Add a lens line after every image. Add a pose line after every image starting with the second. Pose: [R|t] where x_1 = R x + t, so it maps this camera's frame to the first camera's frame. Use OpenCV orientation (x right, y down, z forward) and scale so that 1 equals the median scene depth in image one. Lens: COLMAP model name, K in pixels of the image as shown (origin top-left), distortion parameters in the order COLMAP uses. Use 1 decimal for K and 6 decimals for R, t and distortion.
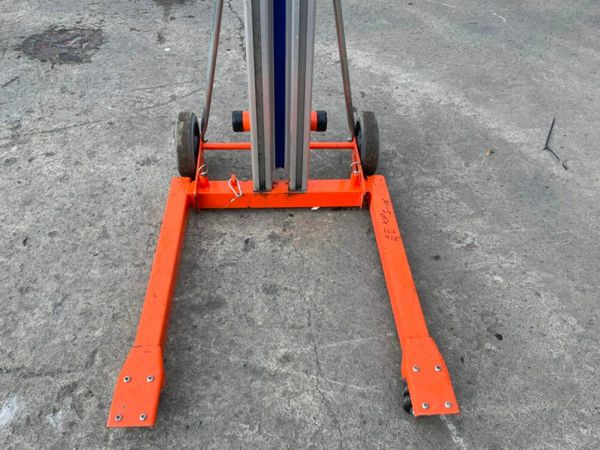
lens RADIAL K [[498.4, 0, 304.4], [0, 498.4, 227.4], [0, 0, 1]] dist [0.055538, -0.110322]
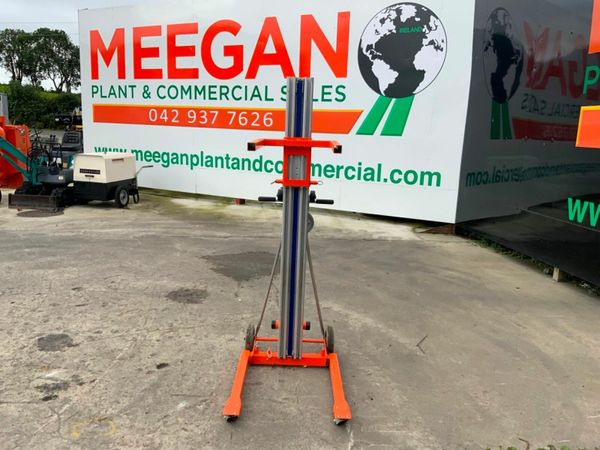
lens RADIAL K [[498.4, 0, 304.5], [0, 498.4, 225.2], [0, 0, 1]] dist [0.055538, -0.110322]
pose [[0.997826, 0.028240, -0.059543, 0.131613], [-0.055761, 0.843359, -0.534450, 0.616181], [0.035123, 0.536608, 0.843100, -1.150566]]
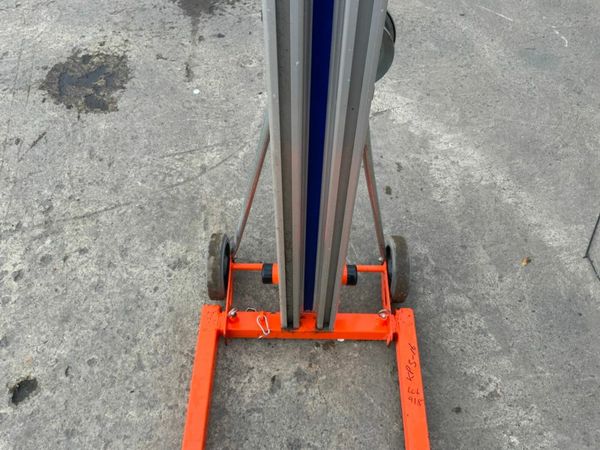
lens RADIAL K [[498.4, 0, 305.0], [0, 498.4, 224.1], [0, 0, 1]] dist [0.055538, -0.110322]
pose [[0.997591, 0.045925, -0.051984, -0.009591], [-0.033857, 0.976478, 0.212944, -0.441067], [0.060541, -0.210672, 0.975680, 0.048818]]
